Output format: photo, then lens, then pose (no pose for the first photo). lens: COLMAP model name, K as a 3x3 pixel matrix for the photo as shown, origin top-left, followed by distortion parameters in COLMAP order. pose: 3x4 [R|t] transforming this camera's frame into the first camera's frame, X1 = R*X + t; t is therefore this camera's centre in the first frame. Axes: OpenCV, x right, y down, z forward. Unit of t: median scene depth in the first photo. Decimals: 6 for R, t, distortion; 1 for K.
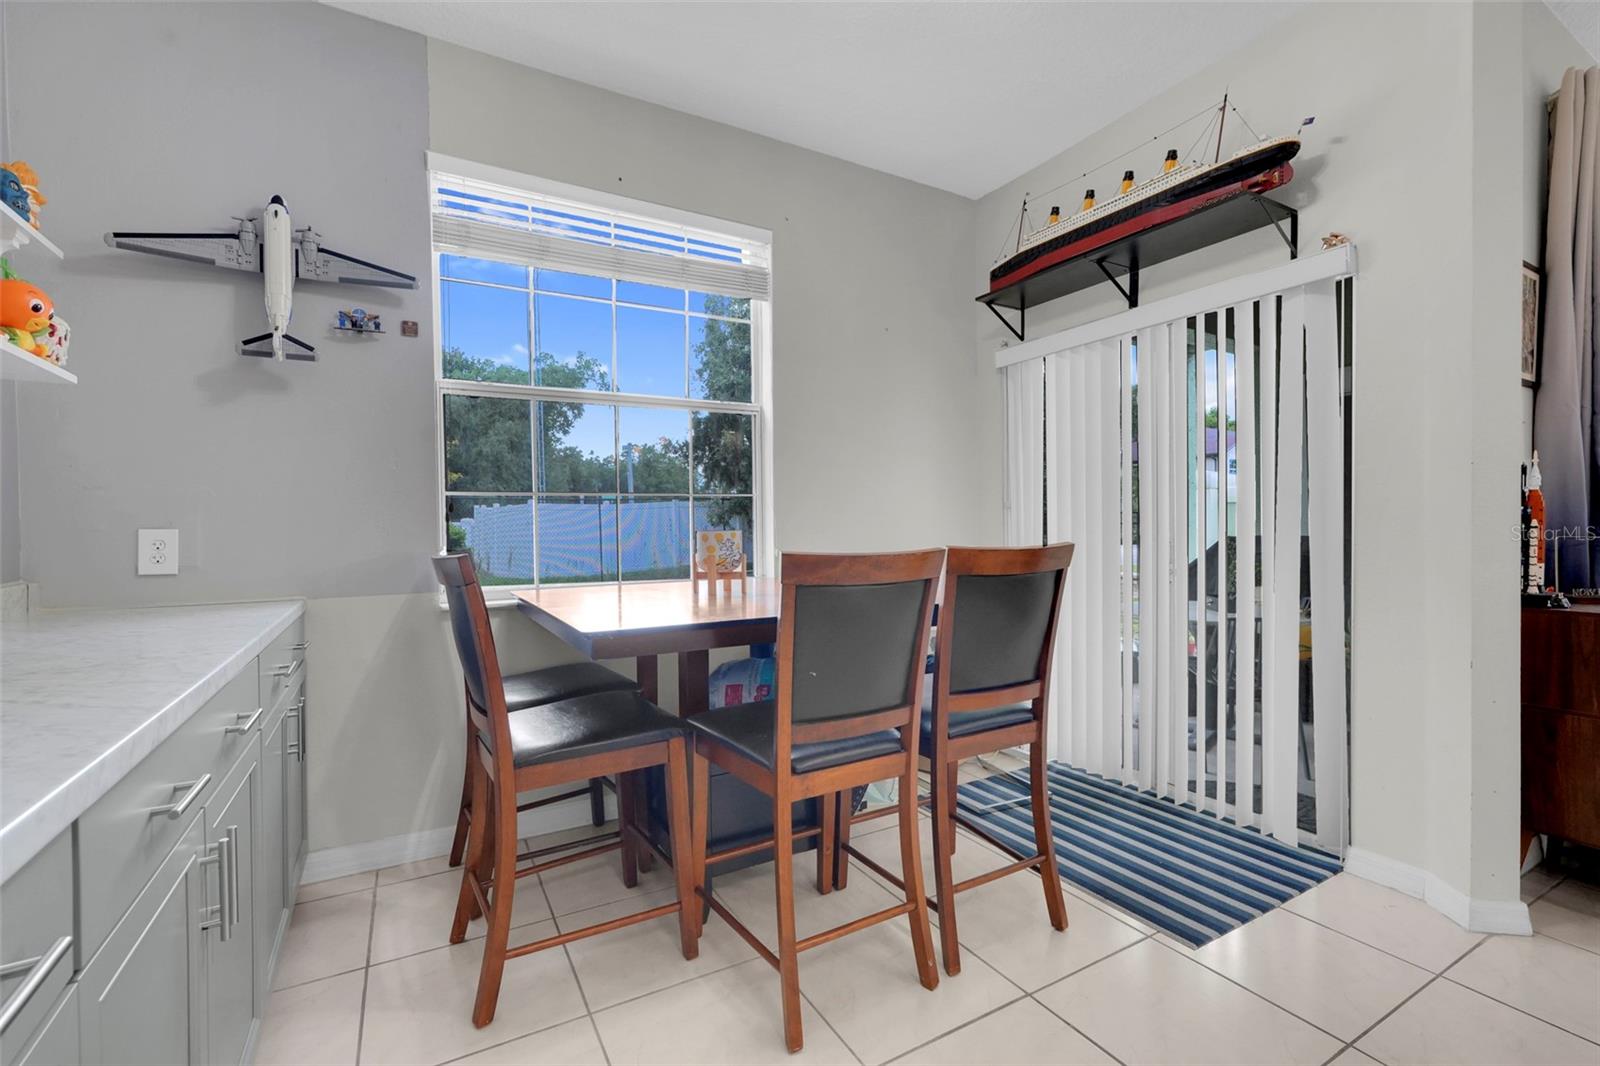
lens RADIAL K [[693.3, 0, 800.0], [0, 693.3, 533.0], [0, 0, 1]] dist [-0.000528, 0.000178]
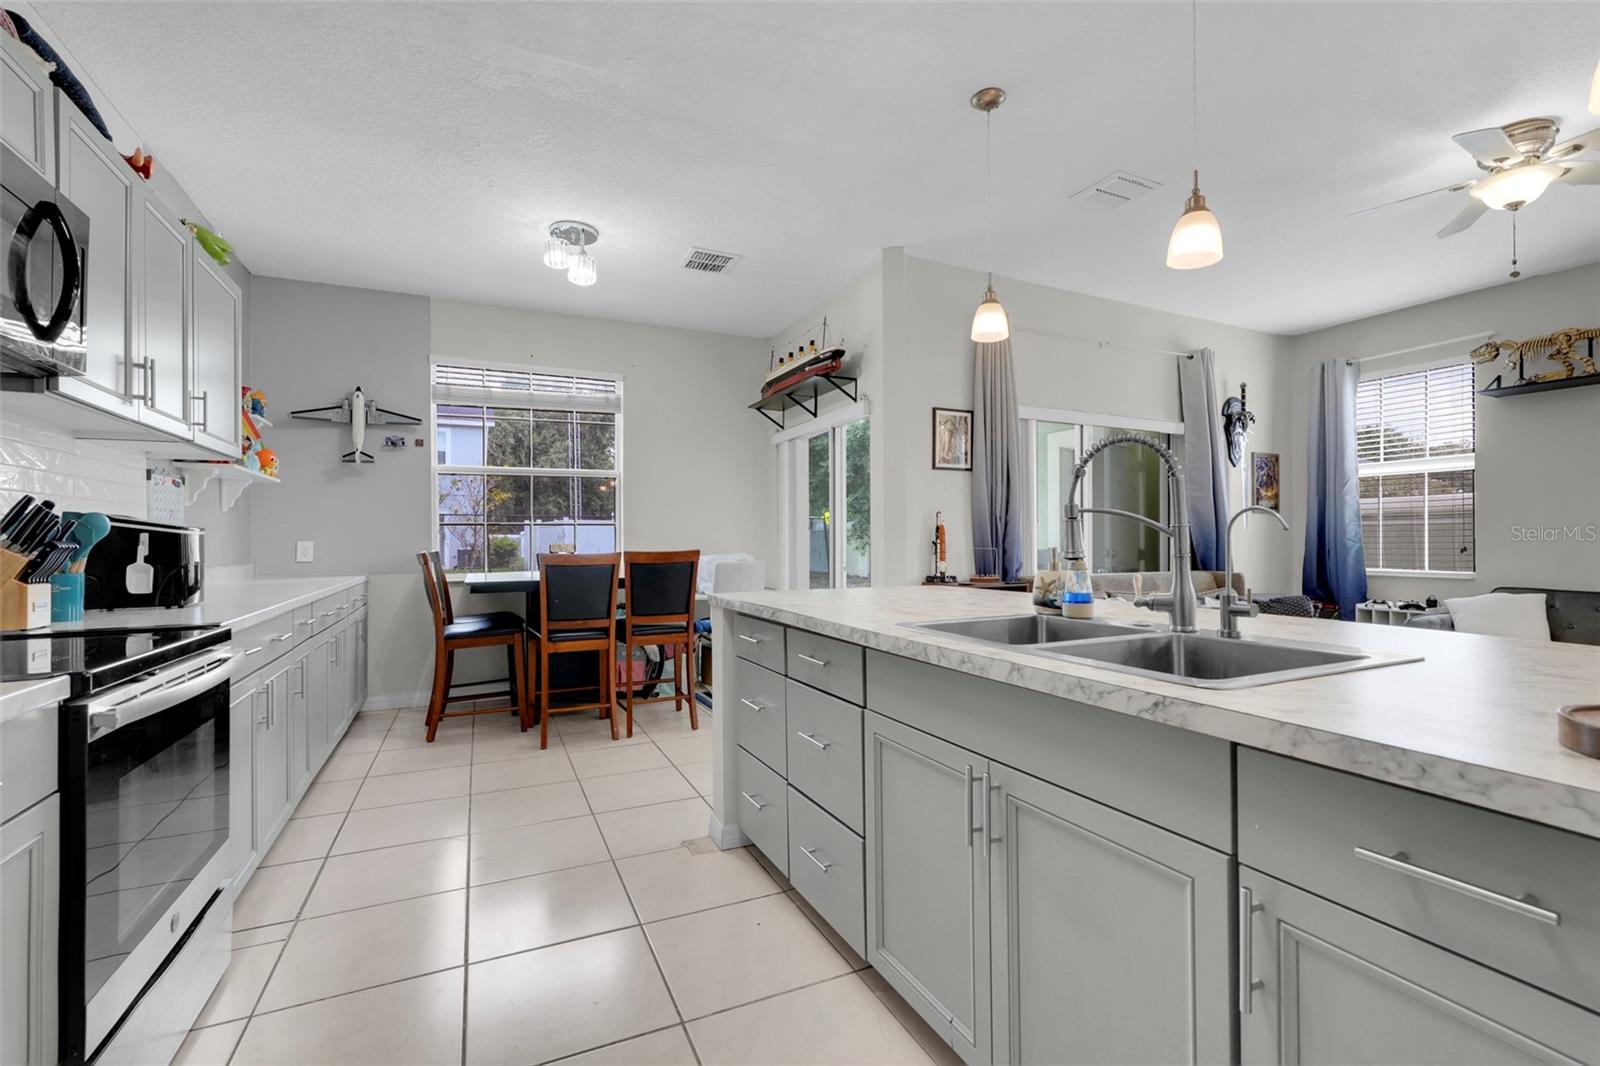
lens RADIAL K [[705.0, 0, 803.9], [0, 705.0, 537.2], [0, 0, 1]] dist [-0.002744, -0.000038]
pose [[0.996350, 0.003706, -0.085281, 0.784573], [-0.004978, 0.999879, -0.014716, 0.006173], [0.085216, 0.015086, 0.996248, -1.017506]]
